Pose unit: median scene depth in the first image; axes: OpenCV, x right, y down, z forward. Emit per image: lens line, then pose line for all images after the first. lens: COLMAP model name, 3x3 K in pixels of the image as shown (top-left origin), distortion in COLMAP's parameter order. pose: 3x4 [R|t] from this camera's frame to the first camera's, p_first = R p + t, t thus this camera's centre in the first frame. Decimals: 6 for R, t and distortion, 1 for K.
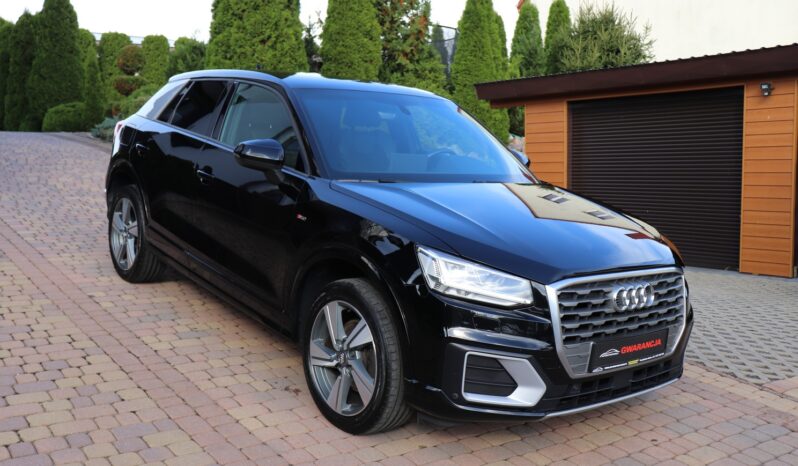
lens RADIAL K [[793.5, 0, 396.4], [0, 793.5, 233.2], [0, 0, 1]] dist [-0.038813, 0.000000]
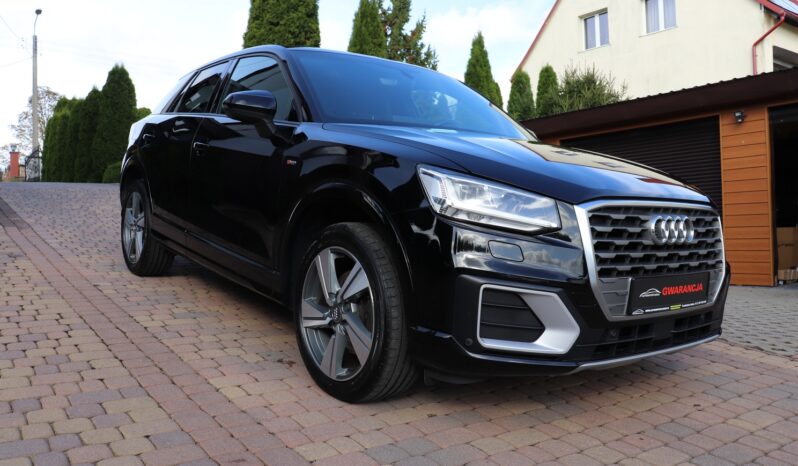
lens RADIAL K [[667.1, 0, 401.5], [0, 667.1, 230.9], [0, 0, 1]] dist [-0.137119, 0.110027]
pose [[0.999604, -0.022211, -0.017249, 0.016252], [0.020645, 0.996064, -0.086195, 0.125776], [0.019095, 0.085805, 0.996129, 0.262951]]
